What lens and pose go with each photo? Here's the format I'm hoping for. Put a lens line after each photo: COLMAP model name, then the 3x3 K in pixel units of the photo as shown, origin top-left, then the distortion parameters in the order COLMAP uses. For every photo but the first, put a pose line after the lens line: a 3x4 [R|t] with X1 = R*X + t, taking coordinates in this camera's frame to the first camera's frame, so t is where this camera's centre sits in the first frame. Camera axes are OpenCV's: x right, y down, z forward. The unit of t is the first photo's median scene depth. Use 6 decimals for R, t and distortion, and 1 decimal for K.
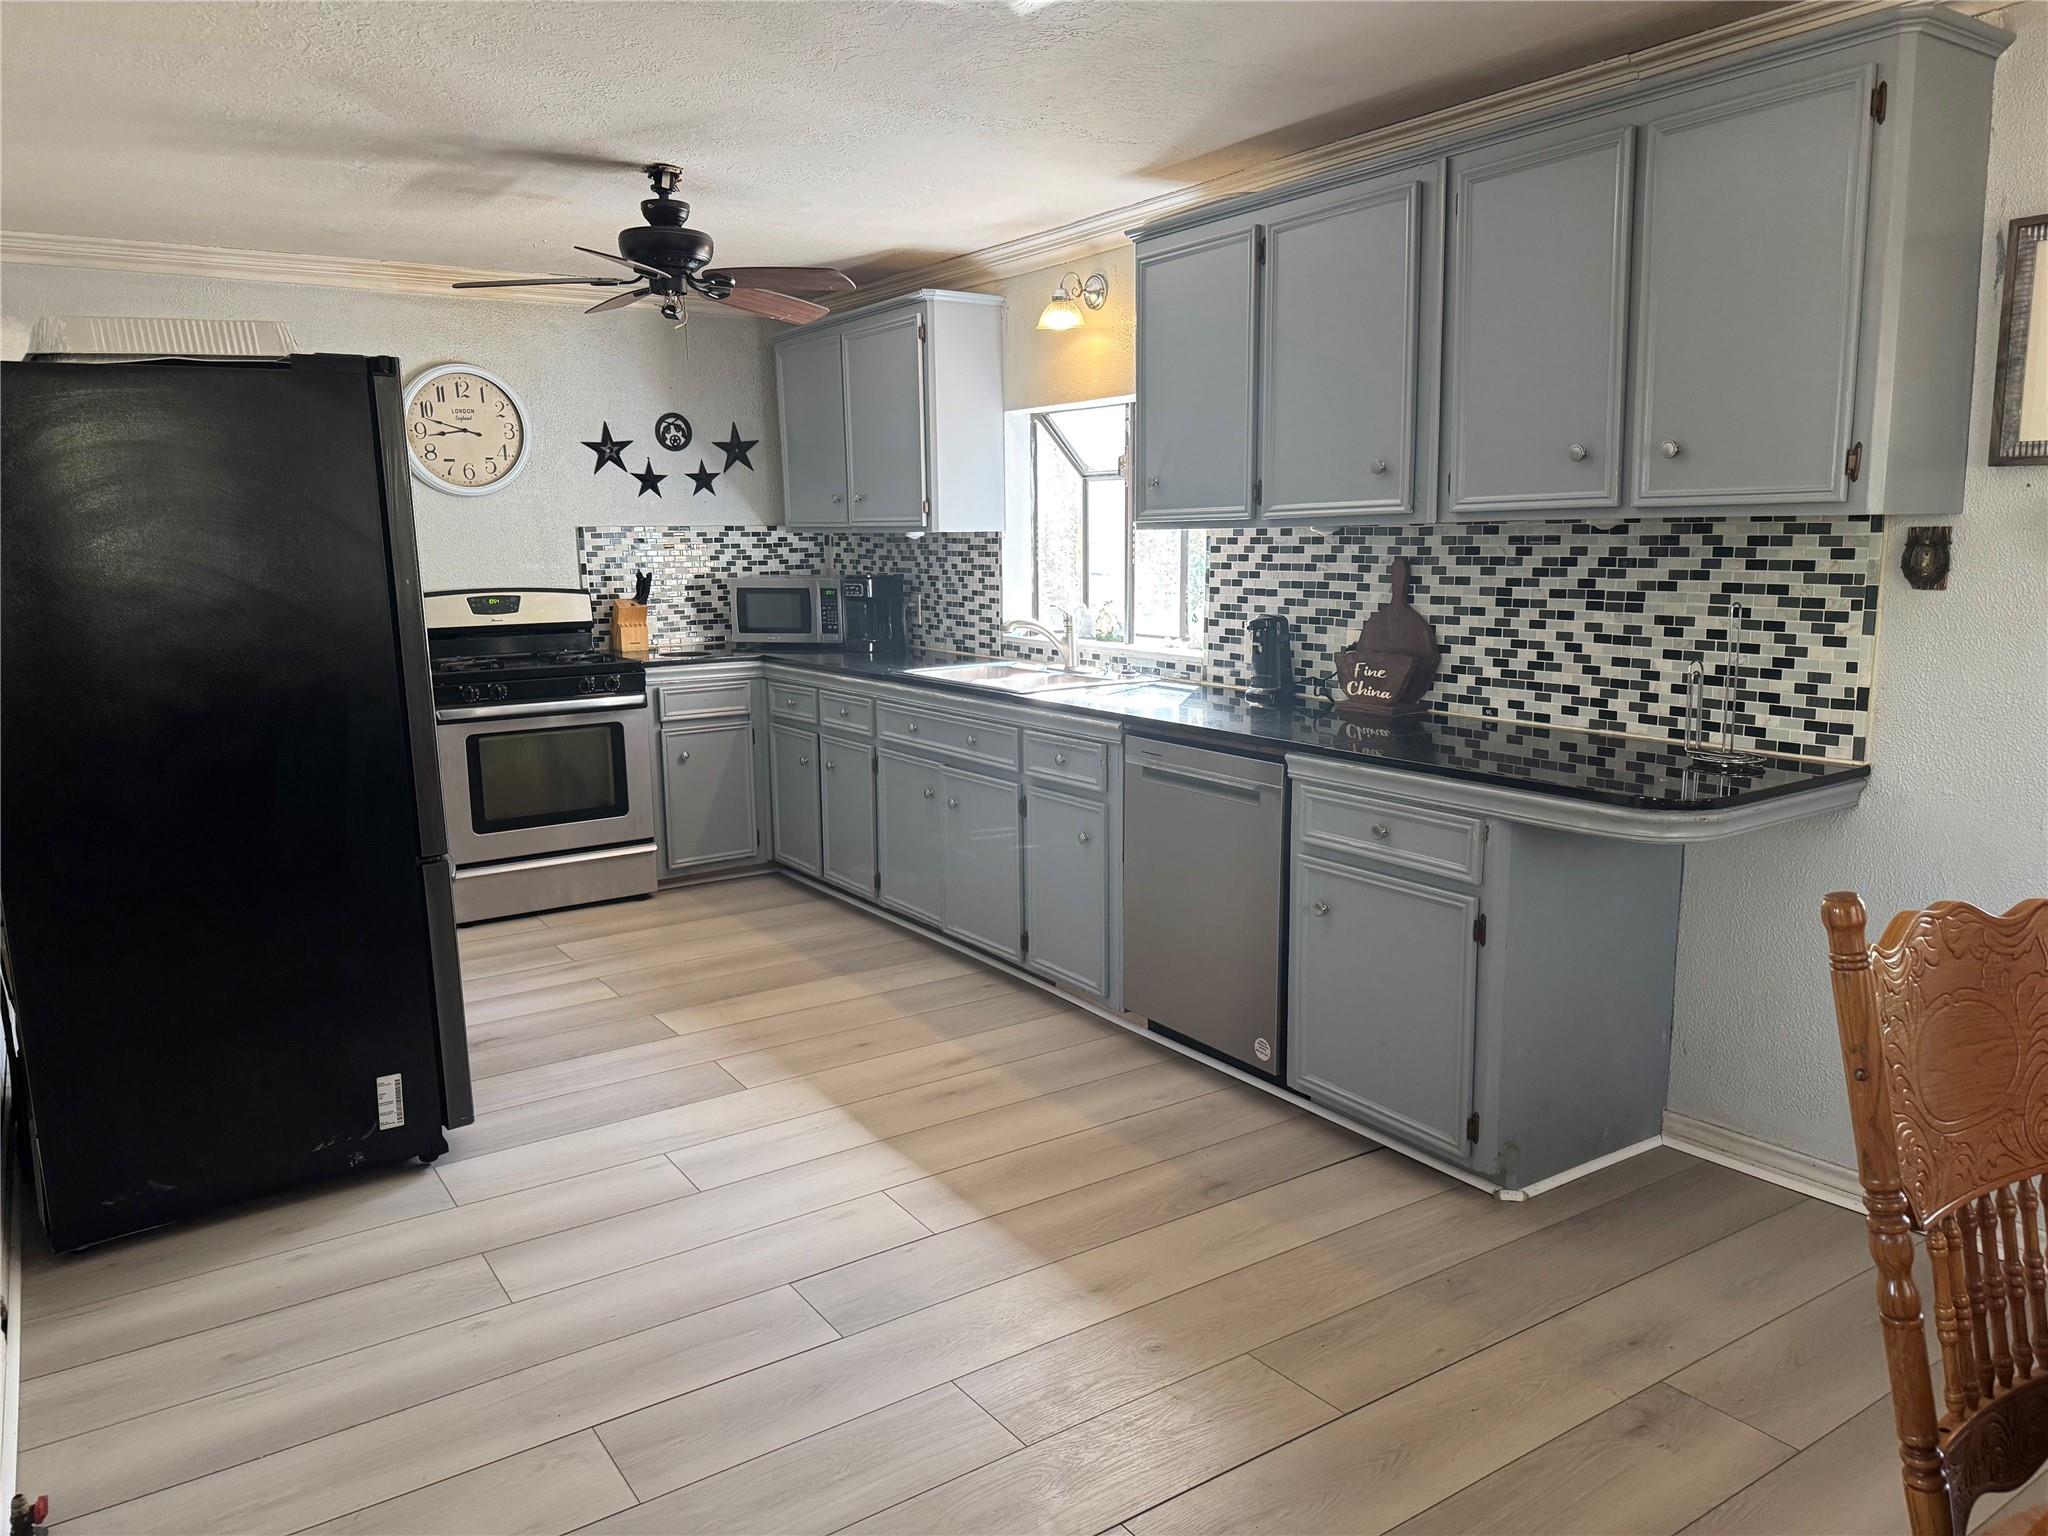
lens RADIAL K [[1458.4, 0, 1030.1], [0, 1458.4, 770.5], [0, 0, 1]] dist [0.030999, -0.029439]
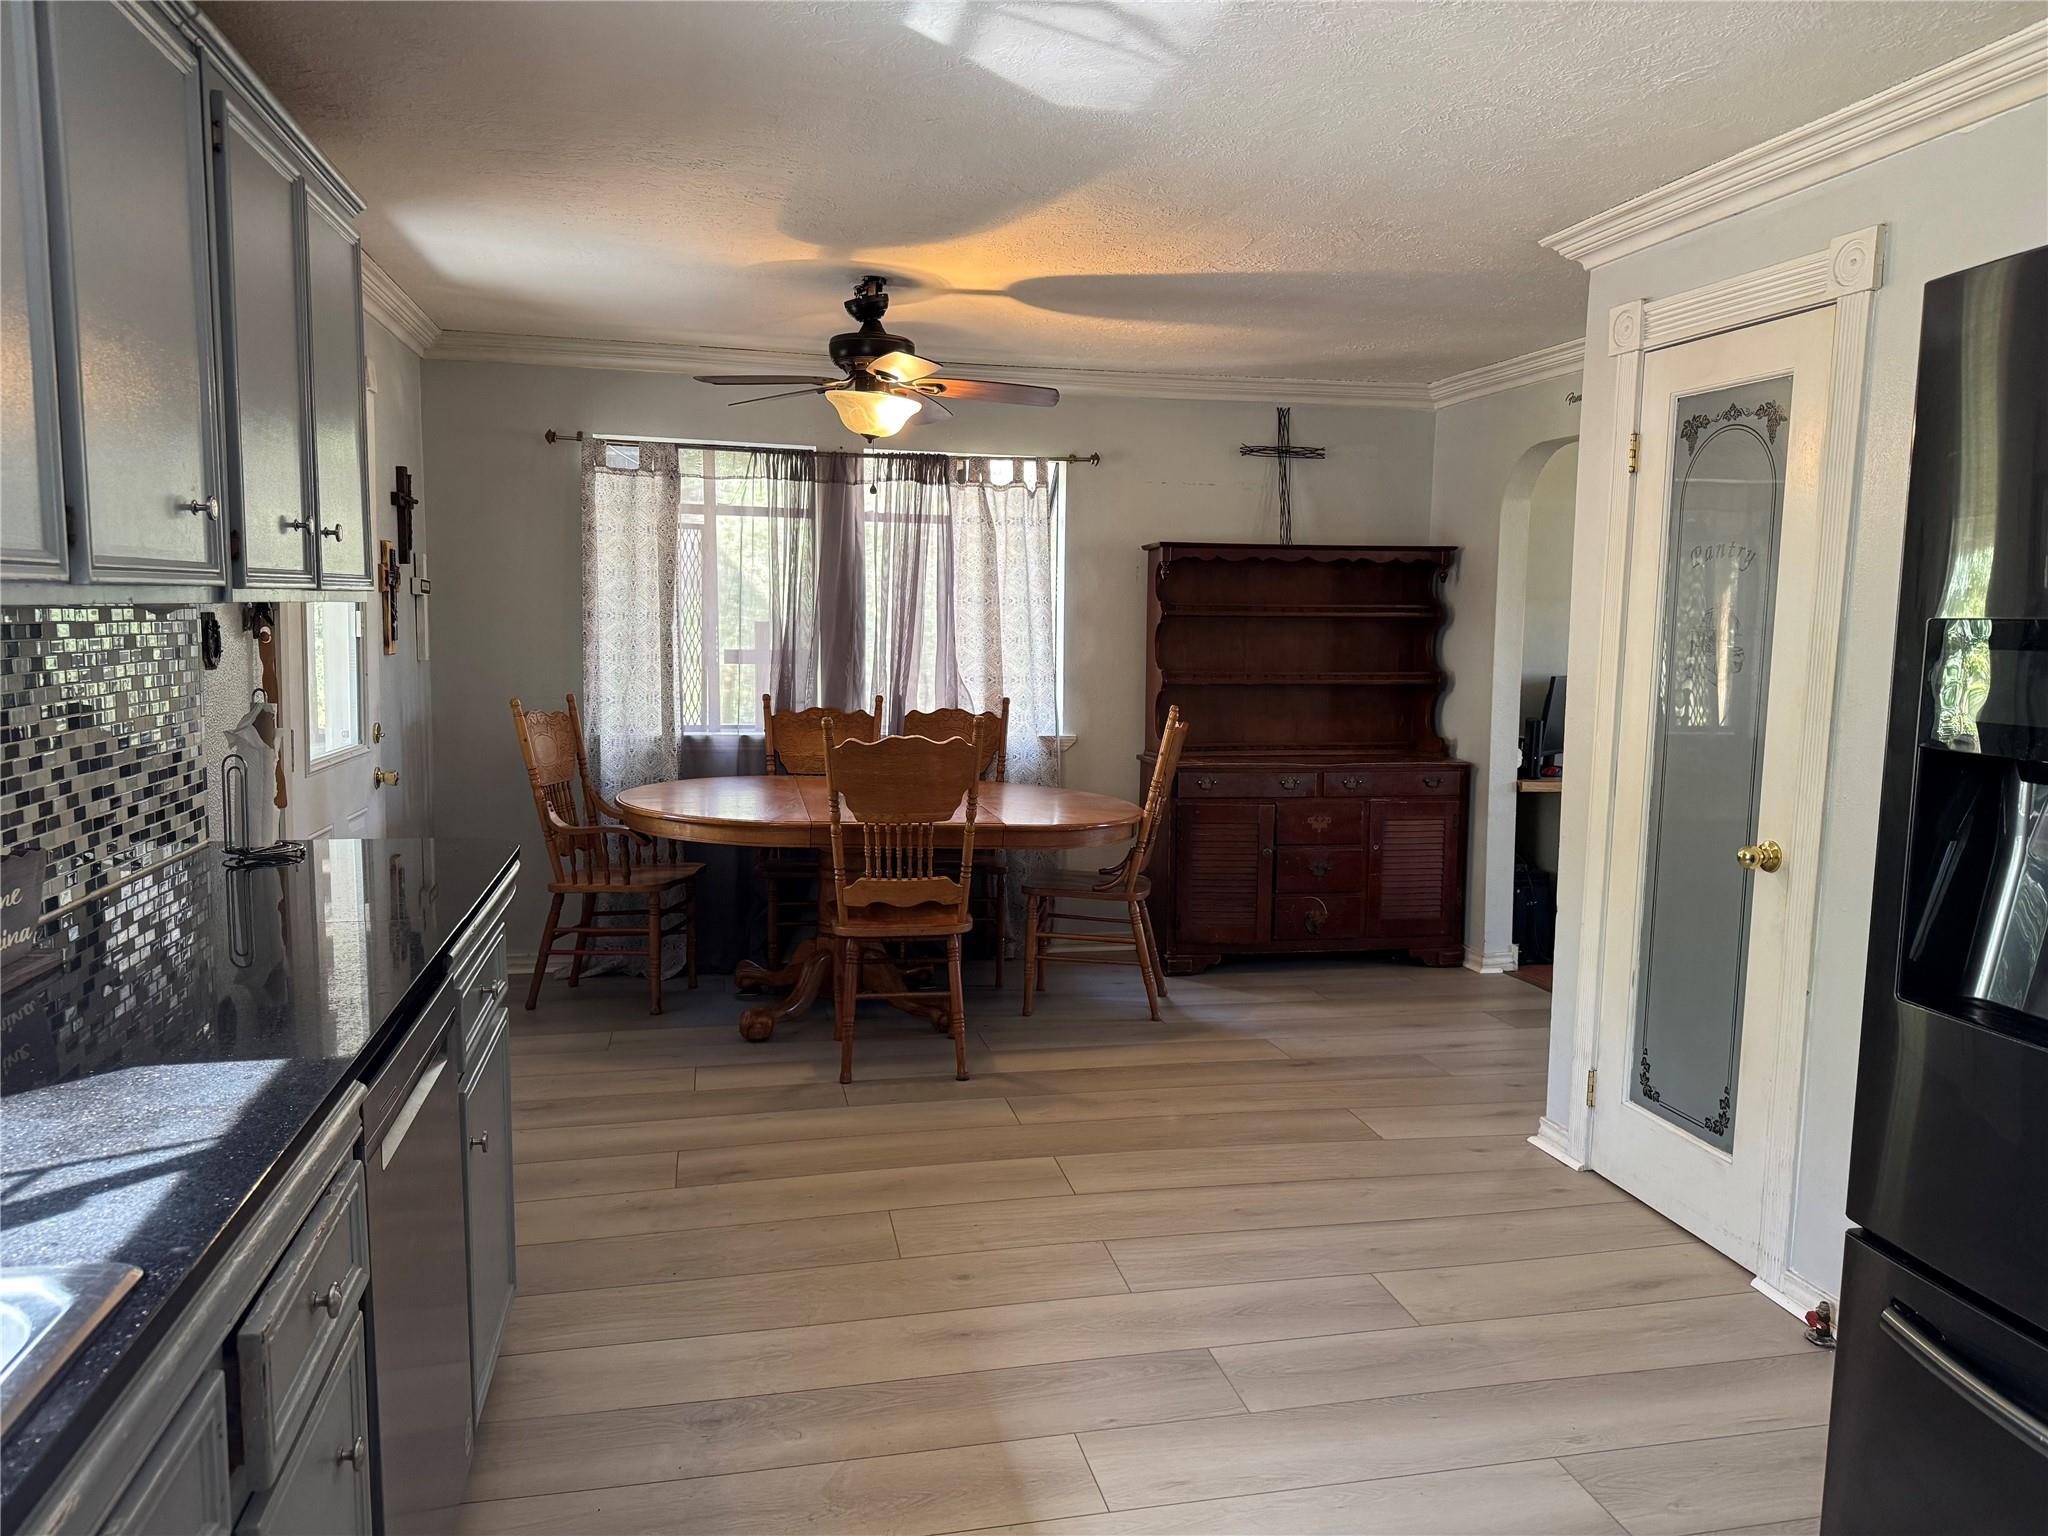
lens RADIAL K [[1458.4, 0, 1026.5], [0, 1458.4, 771.3], [0, 0, 1]] dist [0.030999, -0.029439]
pose [[-0.933980, -0.039553, 0.355128, -0.294295], [0.055509, 0.965729, 0.253547, -0.247093], [-0.352986, 0.256521, -0.899776, 1.503531]]
